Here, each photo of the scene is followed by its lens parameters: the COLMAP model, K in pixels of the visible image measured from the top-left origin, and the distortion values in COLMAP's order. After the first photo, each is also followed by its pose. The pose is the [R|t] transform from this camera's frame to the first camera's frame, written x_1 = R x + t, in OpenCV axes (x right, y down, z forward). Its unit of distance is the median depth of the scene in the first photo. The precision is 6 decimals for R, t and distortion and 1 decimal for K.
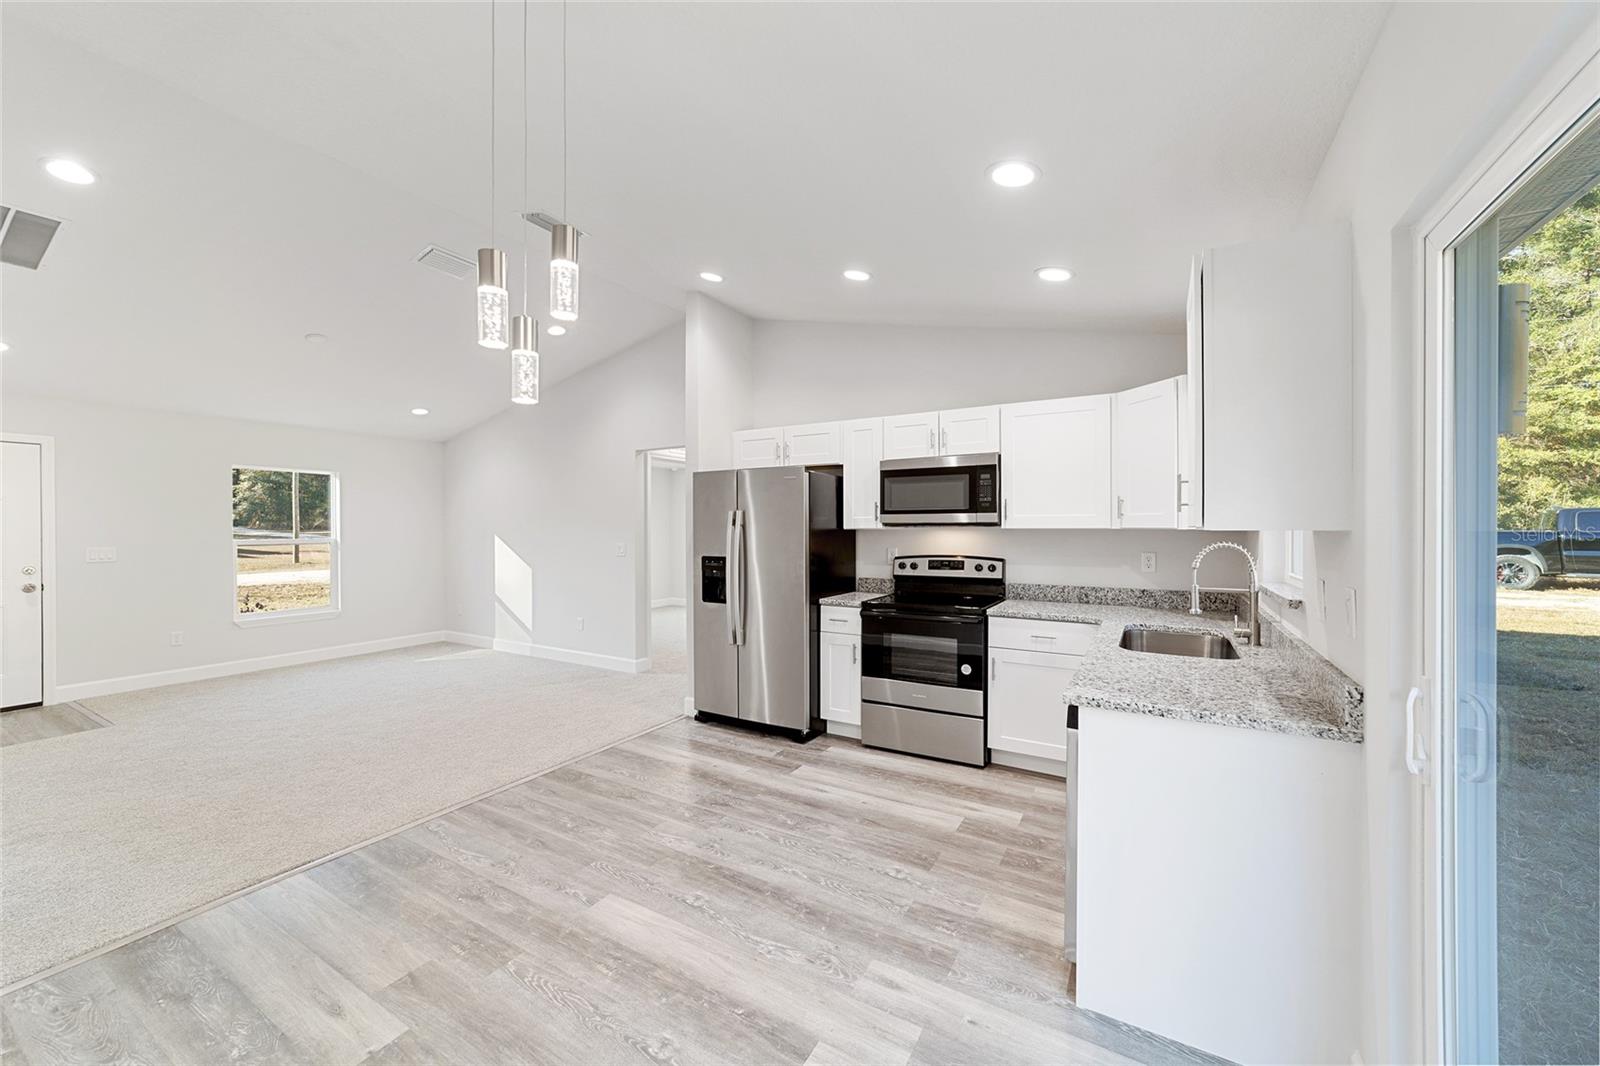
lens RADIAL K [[612.7, 0, 796.7], [0, 612.7, 530.2], [0, 0, 1]] dist [-0.016002, 0.006325]
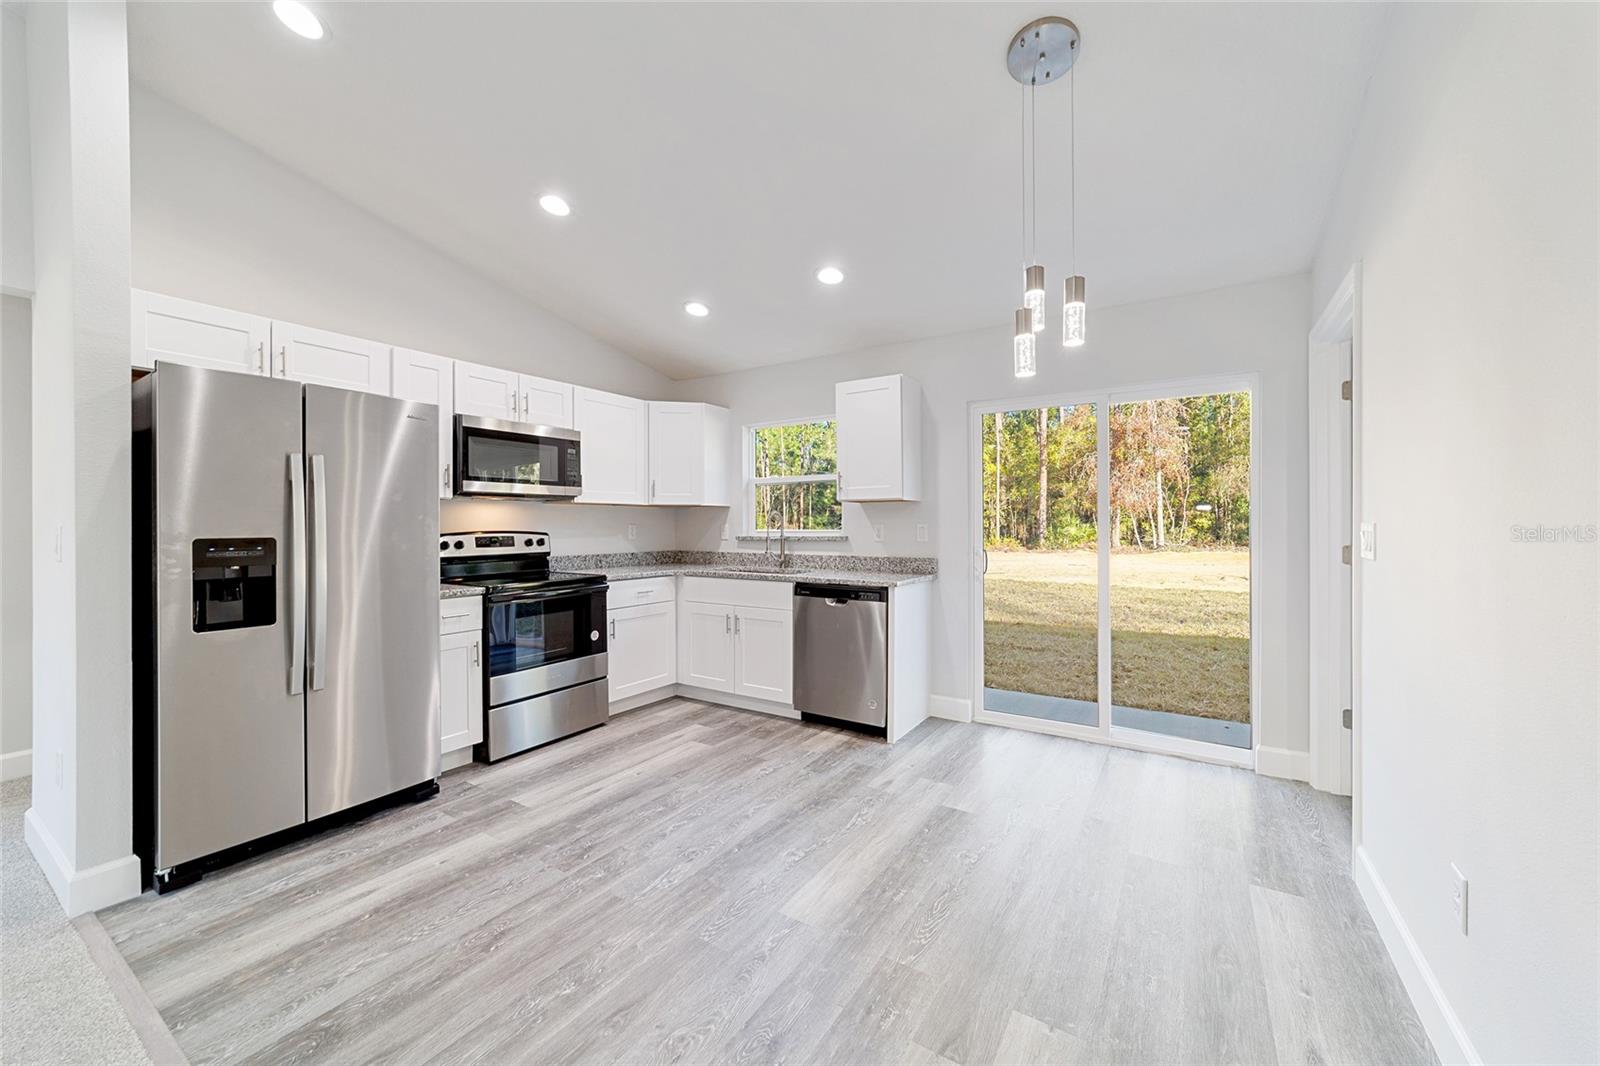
lens RADIAL K [[612.7, 0, 793.5], [0, 612.7, 525.0], [0, 0, 1]] dist [-0.016002, 0.006325]
pose [[0.042338, -0.000177, 0.999103, -0.758547], [0.007768, 0.999970, -0.000152, 0.042495], [-0.999073, 0.007768, 0.042338, 0.622533]]
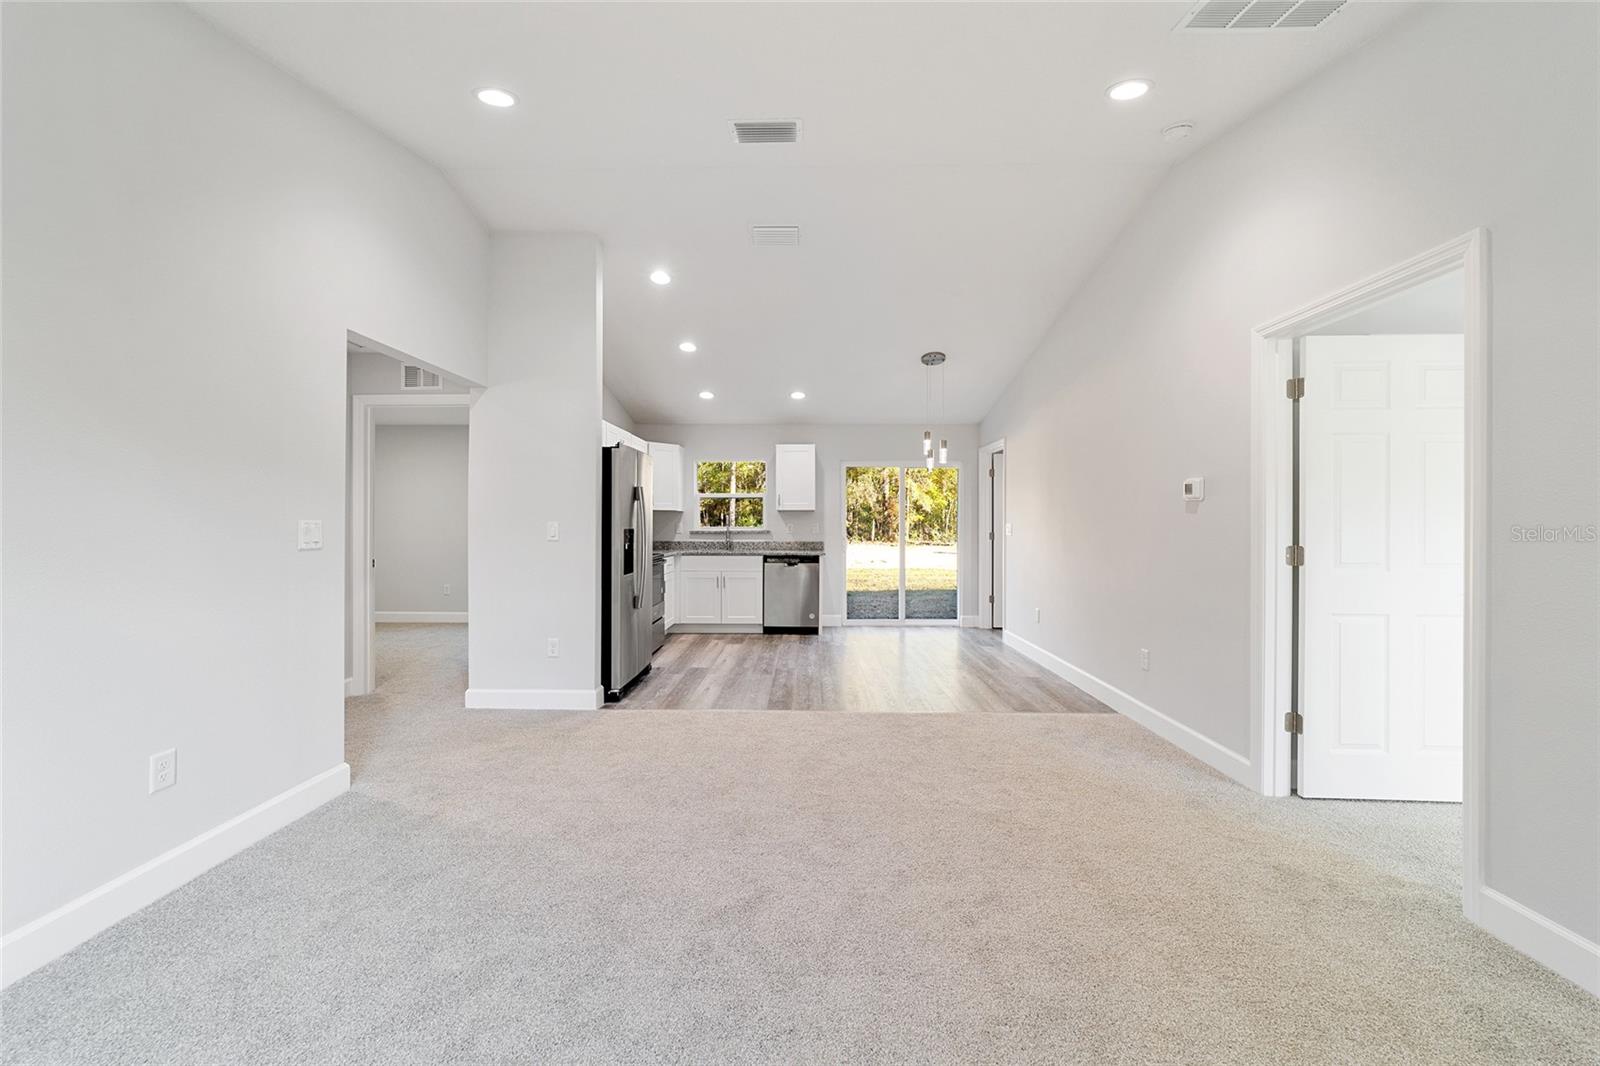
lens RADIAL K [[612.7, 0, 798.0], [0, 612.7, 525.0], [0, 0, 1]] dist [-0.016002, 0.006325]
pose [[-0.494143, -0.001483, 0.869380, -1.423480], [0.003001, 0.999990, 0.003412, 0.040059], [-0.869376, 0.004295, -0.494133, 1.534079]]
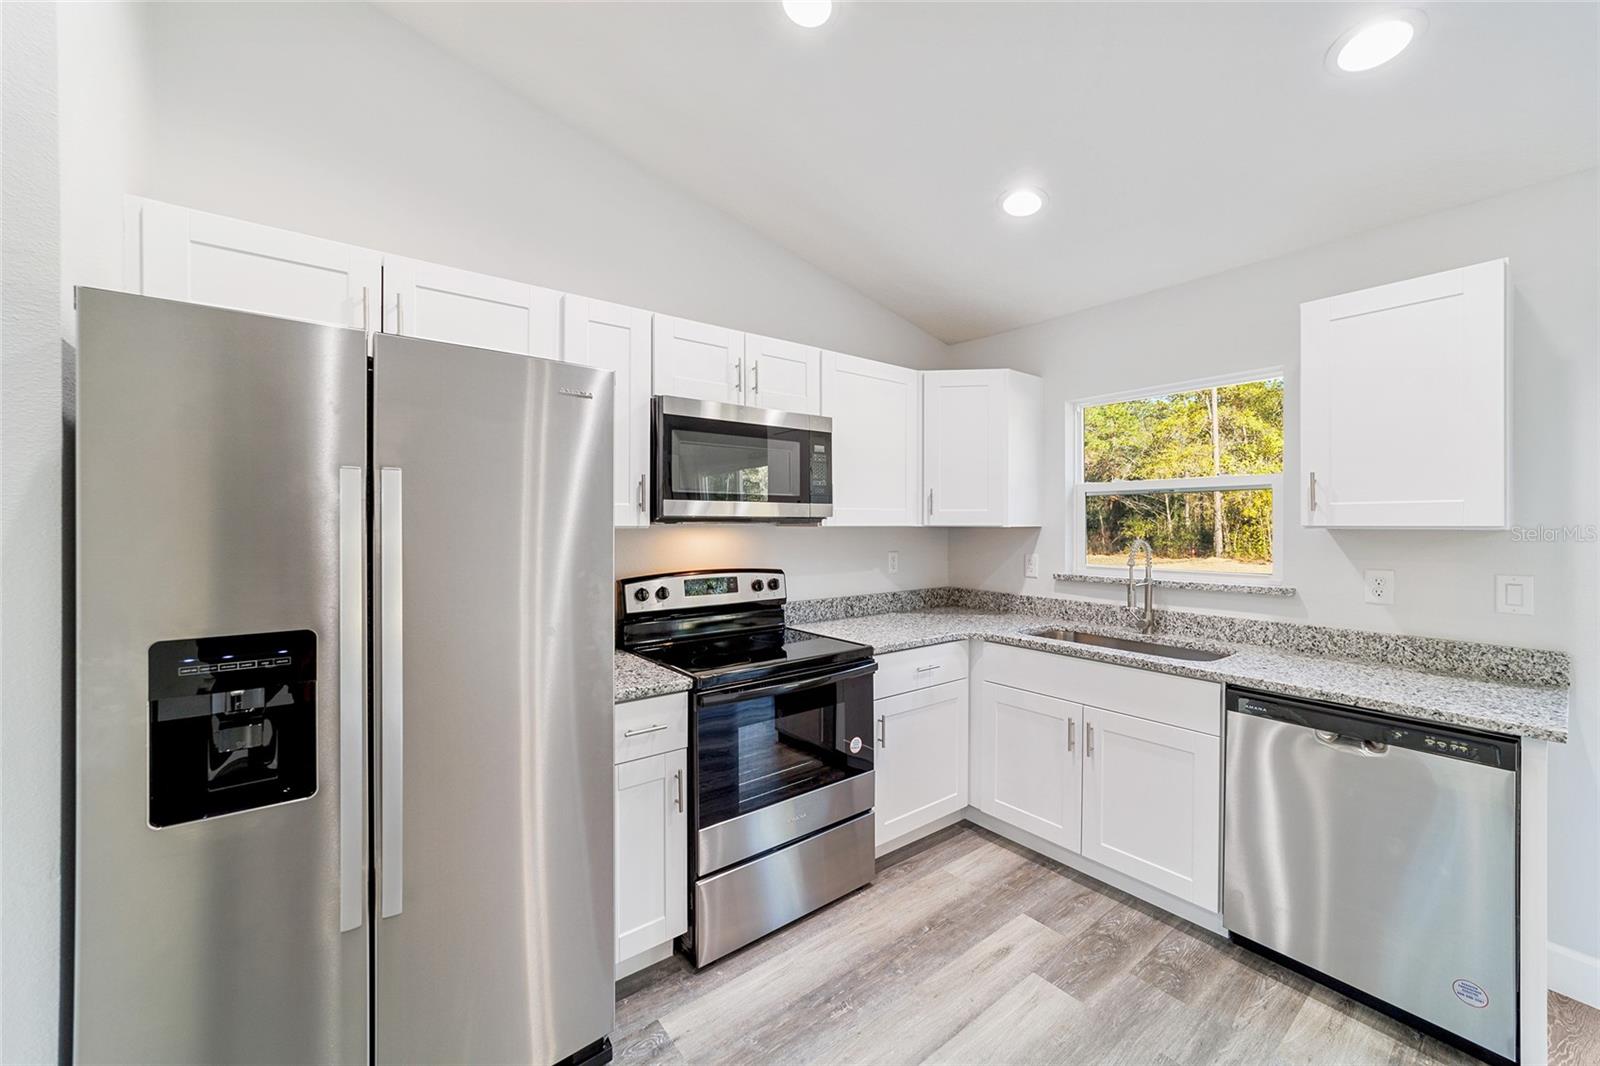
lens RADIAL K [[612.7, 0, 795.9], [0, 612.7, 524.8], [0, 0, 1]] dist [-0.016002, 0.006325]
pose [[0.370695, -0.001831, 0.928753, -0.349441], [0.001837, 0.999998, 0.001238, -0.006081], [-0.928753, 0.001247, 0.370698, 0.828155]]
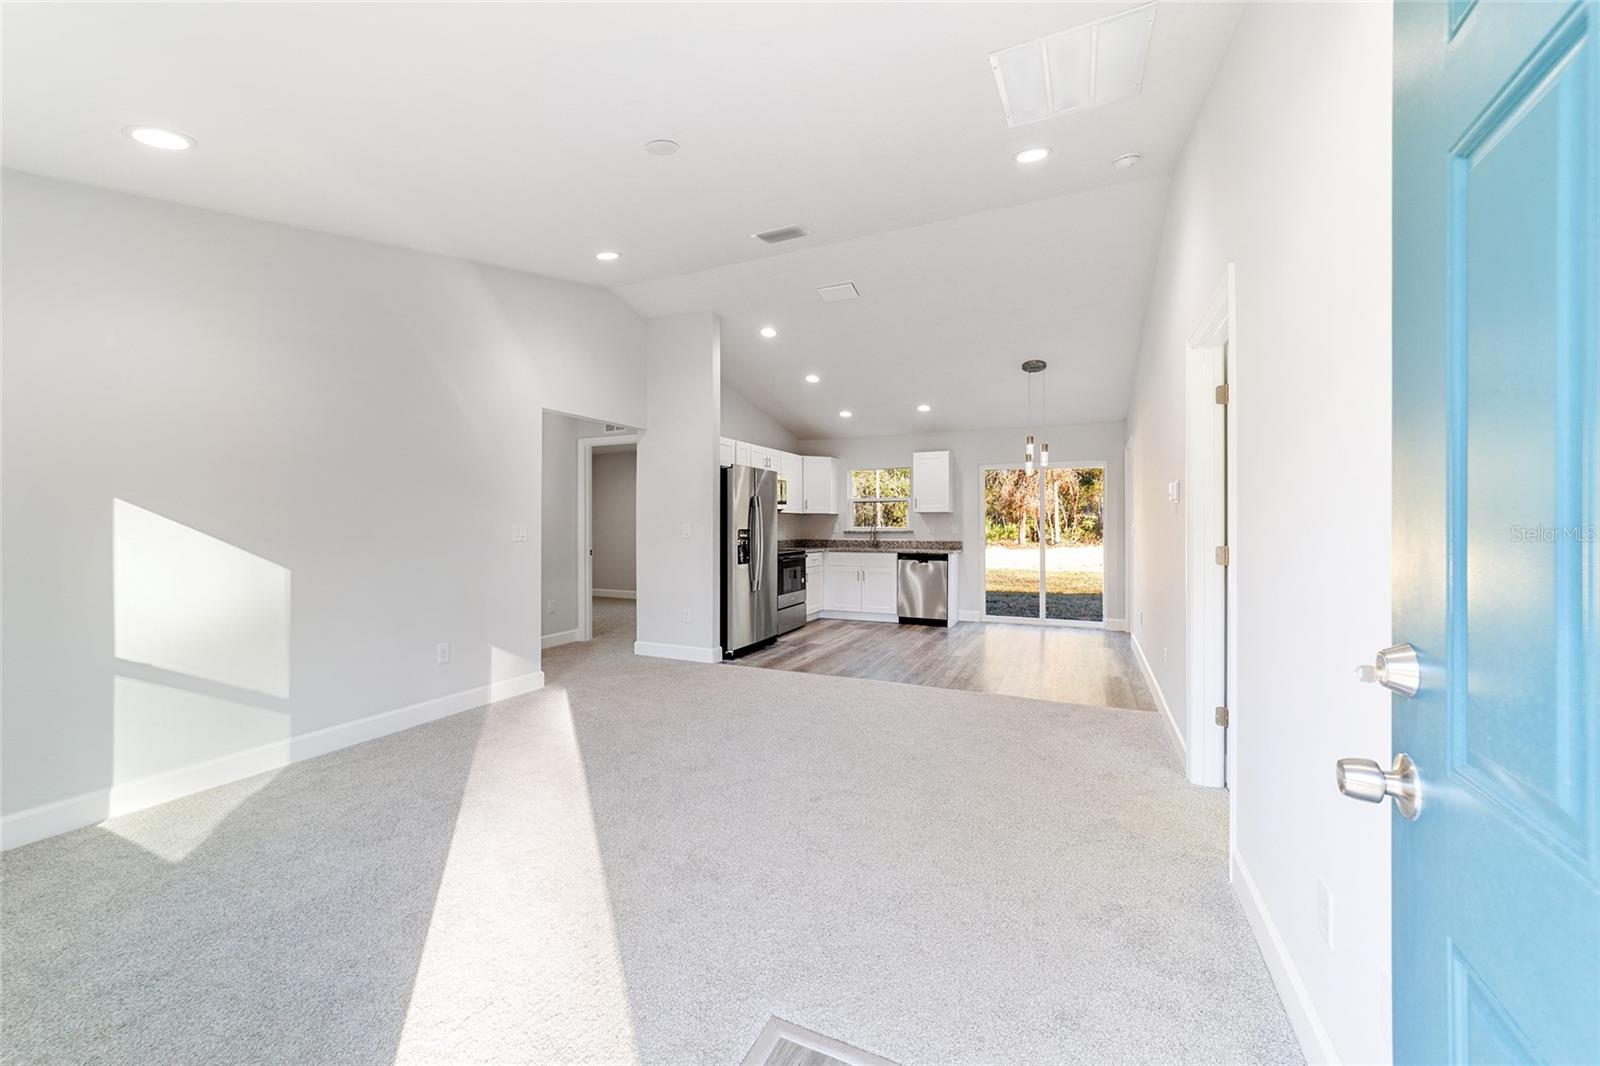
lens RADIAL K [[612.7, 0, 800.1], [0, 612.7, 526.9], [0, 0, 1]] dist [-0.016002, 0.006325]
pose [[-0.106229, -0.003529, 0.994335, -1.803081], [0.005029, 0.999979, 0.004086, 0.039403], [-0.994329, 0.005435, -0.106209, 1.241736]]
